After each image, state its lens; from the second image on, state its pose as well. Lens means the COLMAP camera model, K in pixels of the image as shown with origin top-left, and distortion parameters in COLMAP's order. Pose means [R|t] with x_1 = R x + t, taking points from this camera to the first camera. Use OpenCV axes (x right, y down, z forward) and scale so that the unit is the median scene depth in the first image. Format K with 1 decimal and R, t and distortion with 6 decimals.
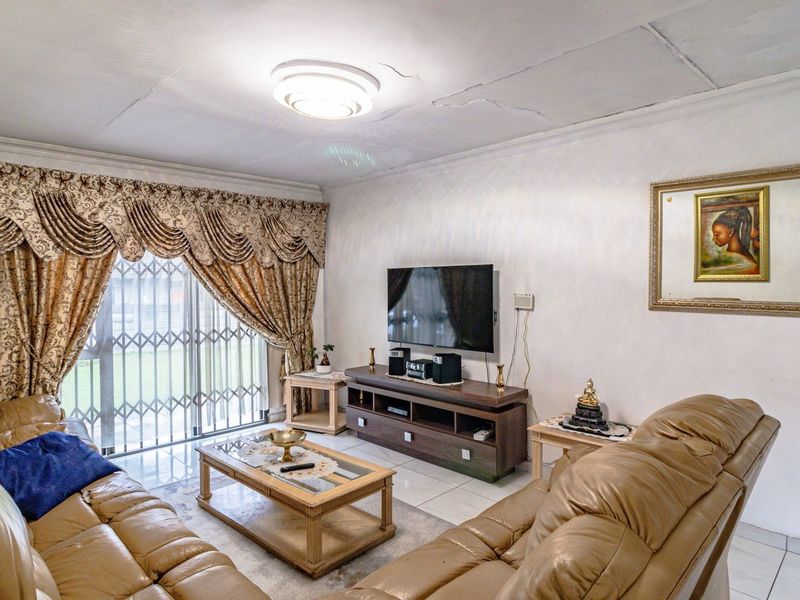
lens RADIAL K [[485.8, 0, 401.1], [0, 485.8, 298.7], [0, 0, 1]] dist [0.000405, -0.000542]
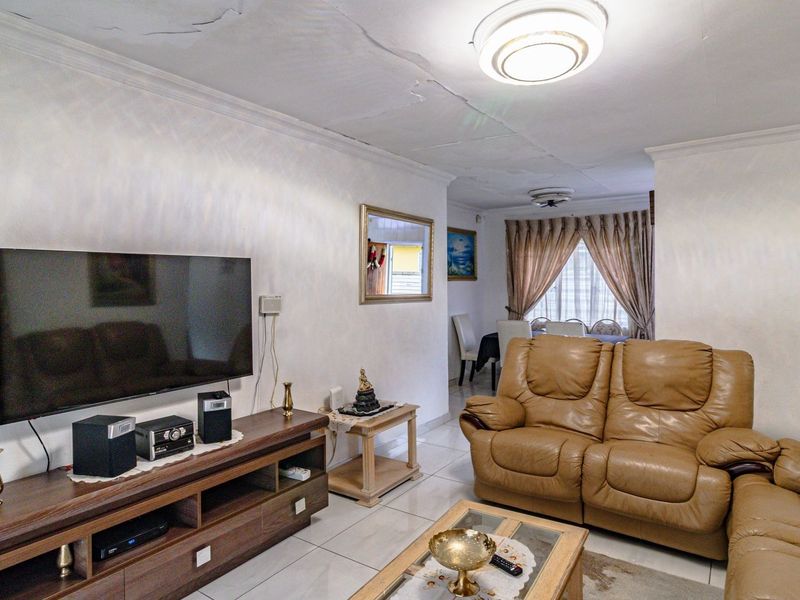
lens RADIAL K [[494.2, 0, 401.9], [0, 494.2, 295.8], [0, 0, 1]] dist [-0.009336, 0.000366]
pose [[-0.182479, -0.014432, 0.983104, -0.631484], [0.043993, 0.998771, 0.022828, -0.020025], [-0.982225, 0.047416, -0.181620, 0.937350]]
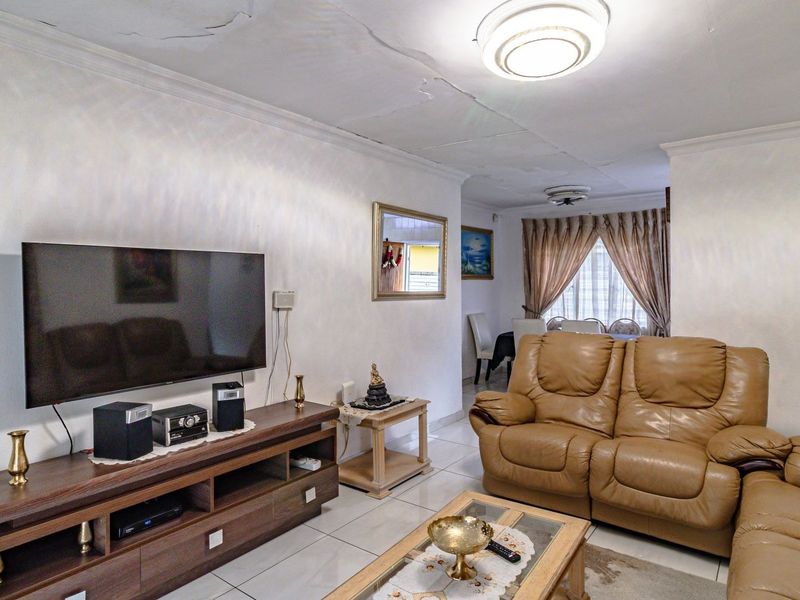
lens RADIAL K [[493.7, 0, 399.7], [0, 493.7, 297.0], [0, 0, 1]] dist [-0.007572, -0.001602]
pose [[-0.135414, -0.014841, 0.990678, -0.648118], [0.042060, 0.998900, 0.020714, -0.009335], [-0.989896, 0.044473, -0.134641, 0.920030]]
